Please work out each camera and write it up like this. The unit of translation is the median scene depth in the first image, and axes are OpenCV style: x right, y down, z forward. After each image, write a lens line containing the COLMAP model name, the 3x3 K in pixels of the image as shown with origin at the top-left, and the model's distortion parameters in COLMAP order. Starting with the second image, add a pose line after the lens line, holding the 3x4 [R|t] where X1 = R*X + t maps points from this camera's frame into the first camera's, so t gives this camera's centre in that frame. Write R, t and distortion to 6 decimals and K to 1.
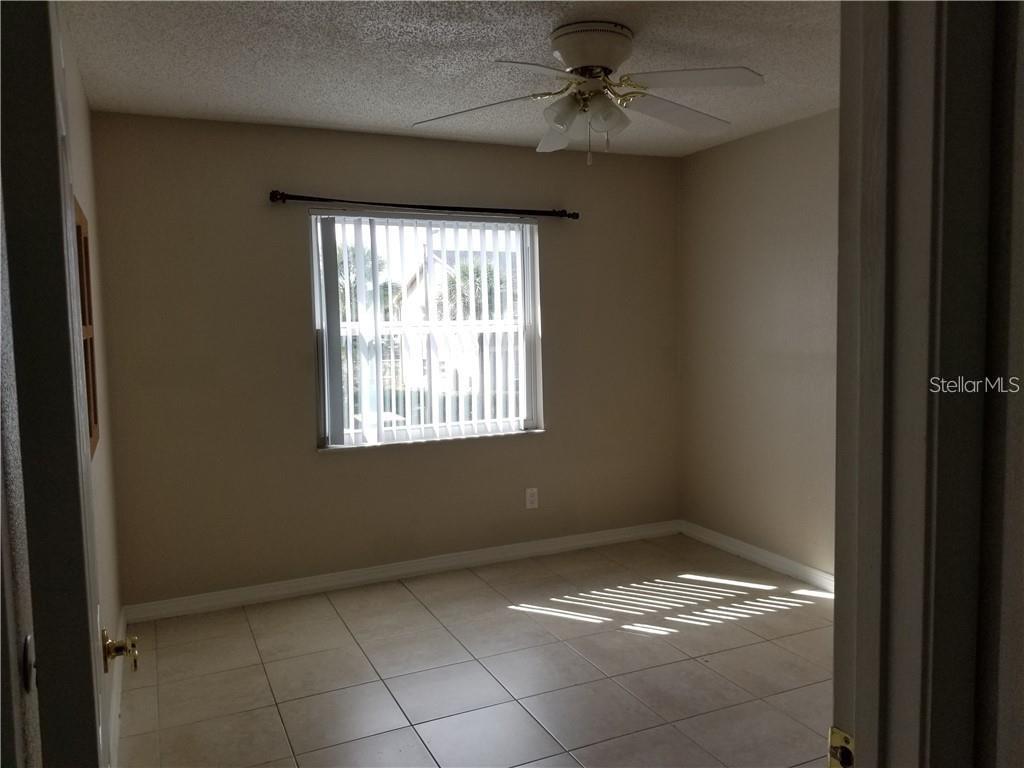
lens RADIAL K [[831.9, 0, 512.0], [0, 831.9, 384.0], [0, 0, 1]] dist [-0.000814, -0.000816]
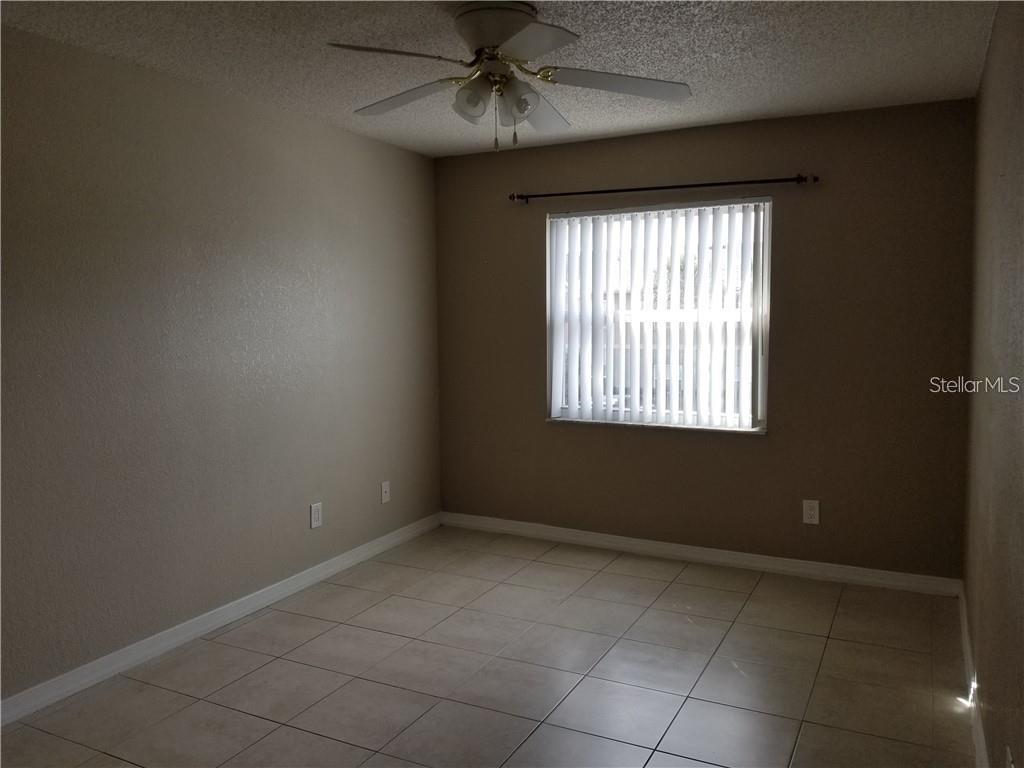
lens RADIAL K [[831.9, 0, 512.0], [0, 831.9, 384.0], [0, 0, 1]] dist [-0.000814, -0.000816]
pose [[0.635474, 0.098708, -0.765786, 0.564369], [-0.091253, 0.994445, 0.052457, -0.018990], [0.766711, 0.036545, 0.640952, 0.209161]]
